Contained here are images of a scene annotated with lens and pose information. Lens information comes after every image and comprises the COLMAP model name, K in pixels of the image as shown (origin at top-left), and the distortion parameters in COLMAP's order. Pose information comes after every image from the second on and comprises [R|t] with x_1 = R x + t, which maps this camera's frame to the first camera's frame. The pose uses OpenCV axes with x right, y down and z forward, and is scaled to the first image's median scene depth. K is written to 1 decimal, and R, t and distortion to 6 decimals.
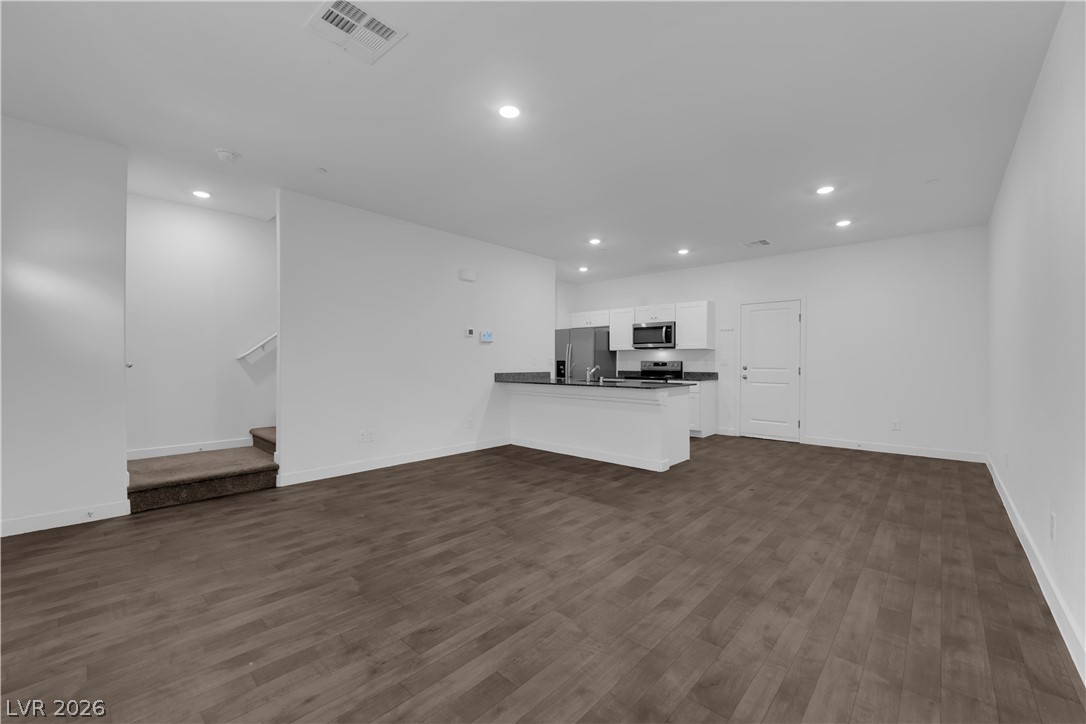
lens RADIAL K [[437.1, 0, 540.0], [0, 437.1, 374.9], [0, 0, 1]] dist [-0.017938, -0.000033]
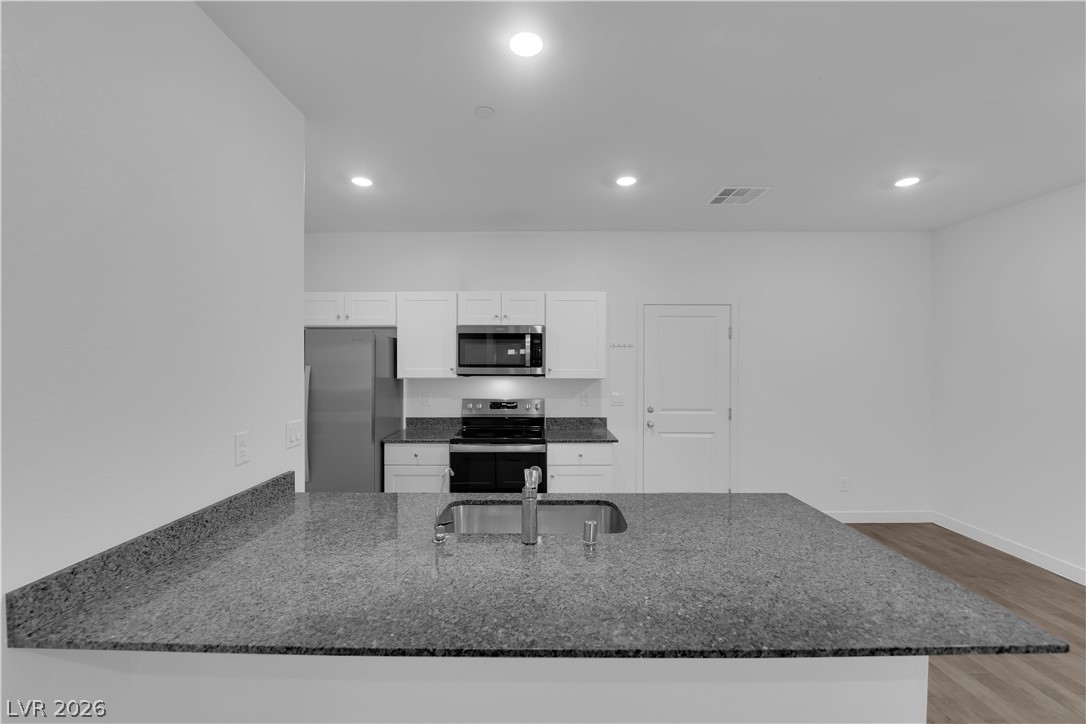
lens RADIAL K [[437.1, 0, 542.6], [0, 437.1, 370.5], [0, 0, 1]] dist [-0.017938, -0.000033]
pose [[0.743266, -0.005193, 0.668976, -0.040597], [0.020885, 0.999663, -0.015444, -0.057297], [-0.668670, 0.025450, 0.743123, 0.578533]]
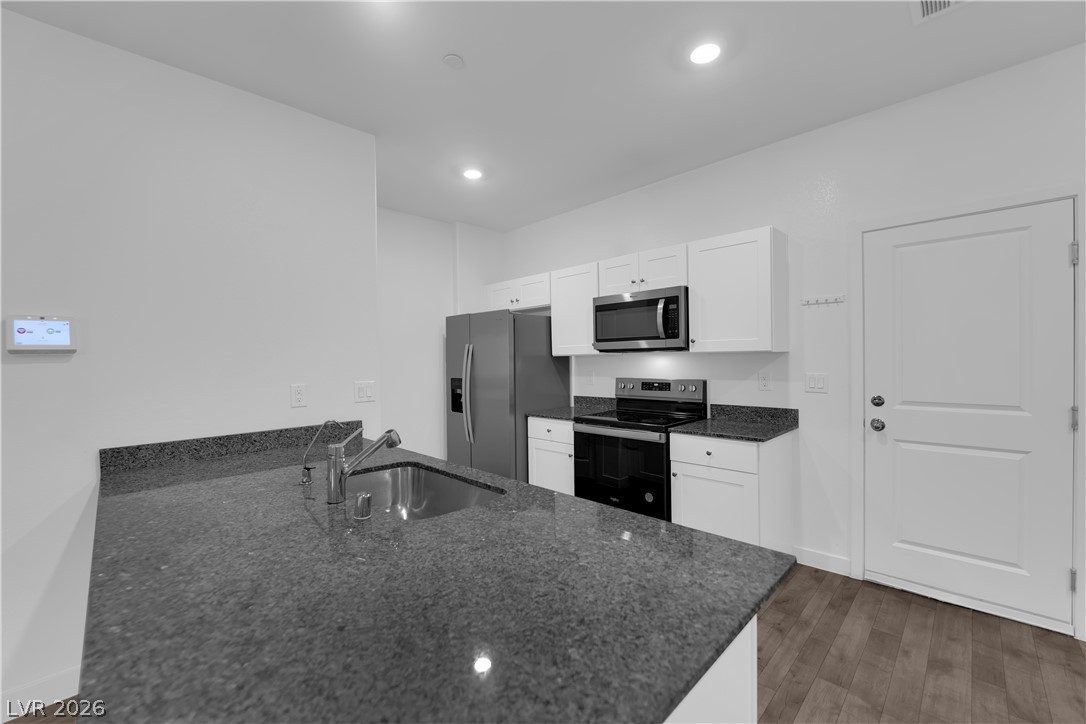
lens RADIAL K [[437.1, 0, 533.9], [0, 437.1, 363.1], [0, 0, 1]] dist [-0.017938, -0.000033]
pose [[0.998525, -0.013274, -0.052654, 0.174490], [0.011966, 0.999614, -0.025066, -0.038263], [0.052966, 0.024399, 0.998298, 0.546836]]
